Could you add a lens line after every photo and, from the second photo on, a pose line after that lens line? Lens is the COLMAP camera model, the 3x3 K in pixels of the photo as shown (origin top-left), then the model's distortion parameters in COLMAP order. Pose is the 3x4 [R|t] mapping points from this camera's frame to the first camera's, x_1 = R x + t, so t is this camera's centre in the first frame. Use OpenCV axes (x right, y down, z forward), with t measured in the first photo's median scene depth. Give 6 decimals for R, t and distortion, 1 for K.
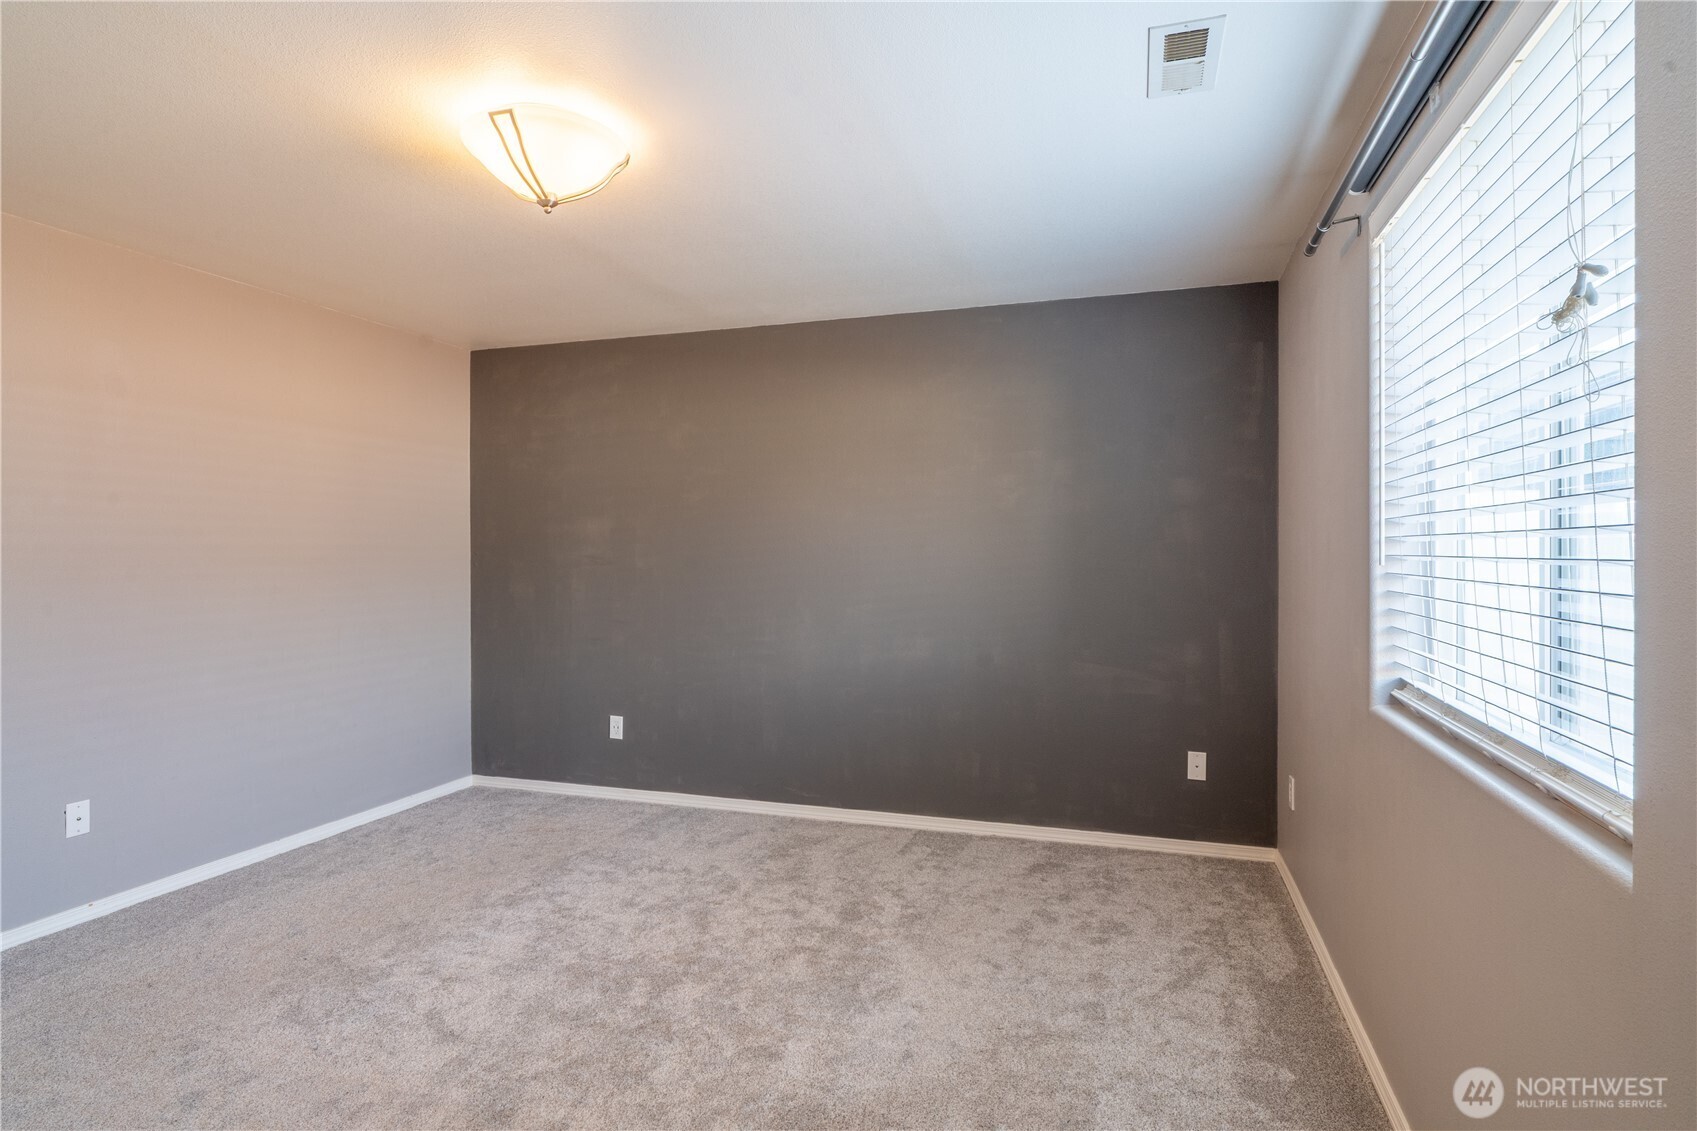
lens RADIAL K [[894.1, 0, 848.5], [0, 894.1, 565.5], [0, 0, 1]] dist [-0.004636, 0.000118]
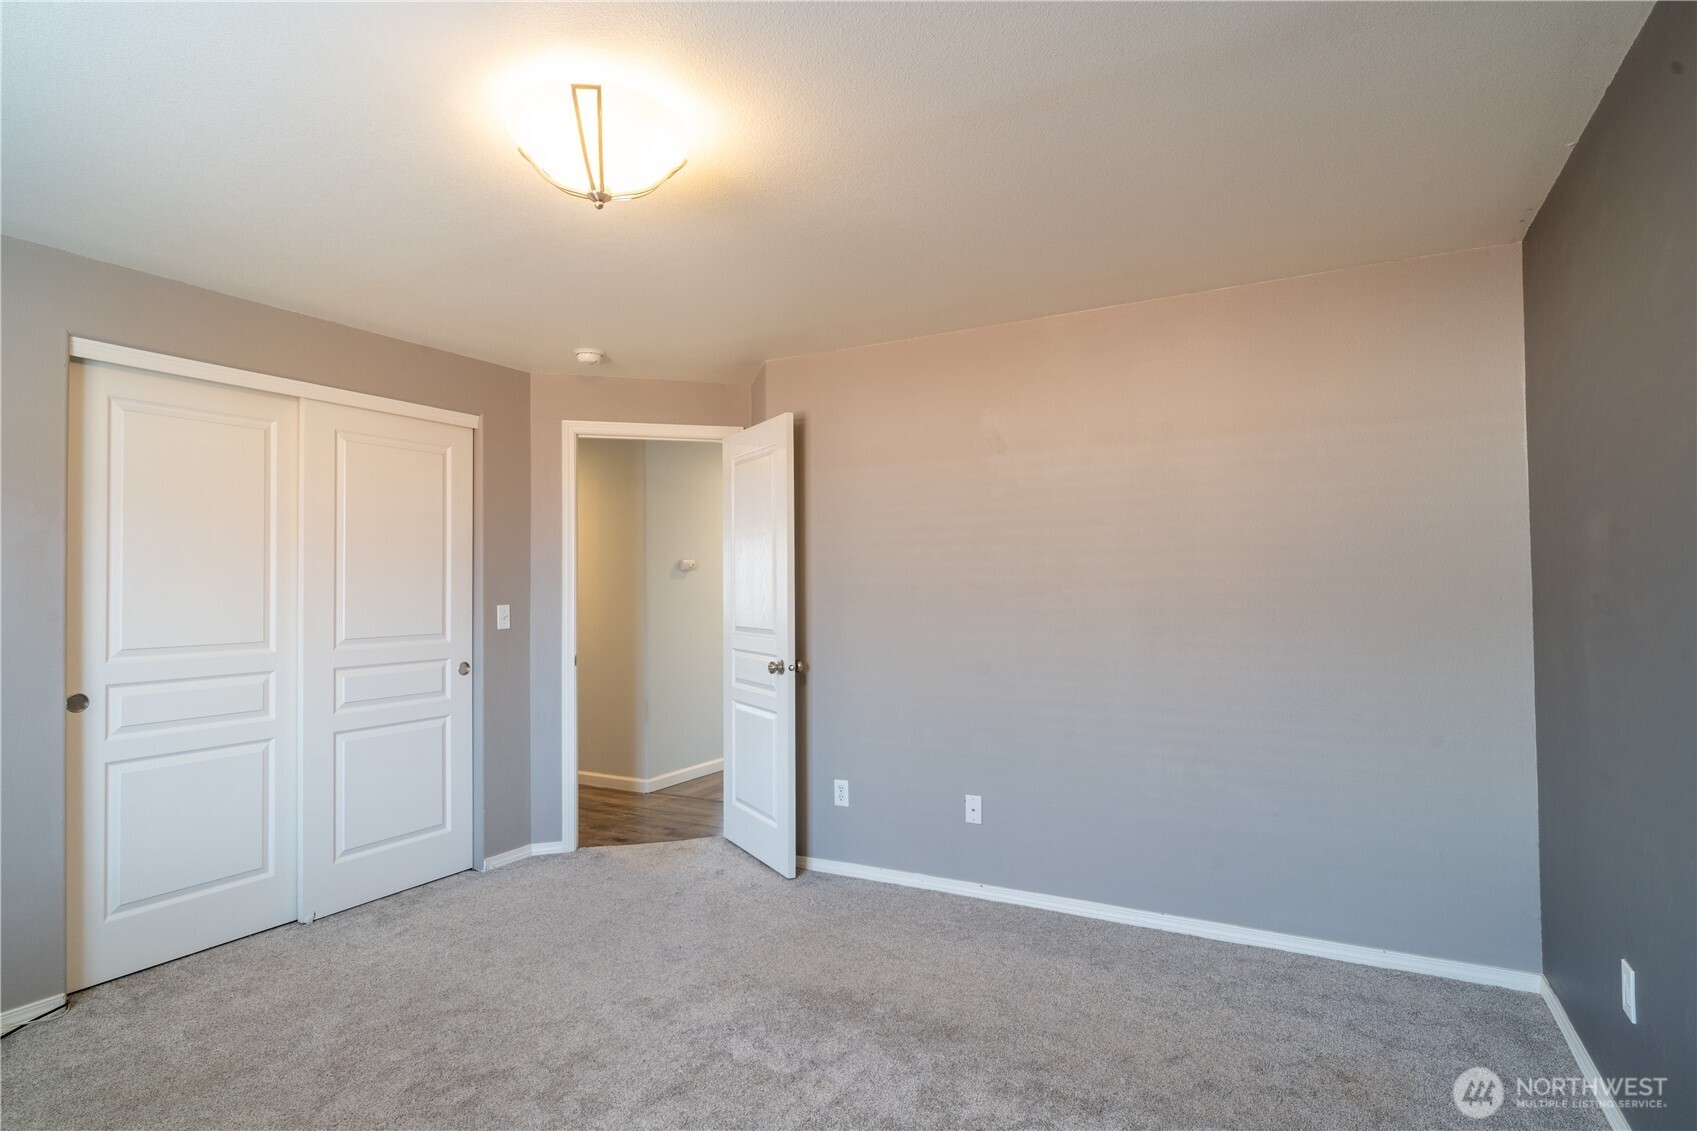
lens RADIAL K [[894.1, 0, 848.5], [0, 894.1, 565.5], [0, 0, 1]] dist [-0.004636, 0.000118]
pose [[-0.188472, -0.018416, -0.981906, 0.313800], [-0.009625, 0.999811, -0.016905, -0.017765], [0.982031, 0.006265, -0.188614, 0.941359]]
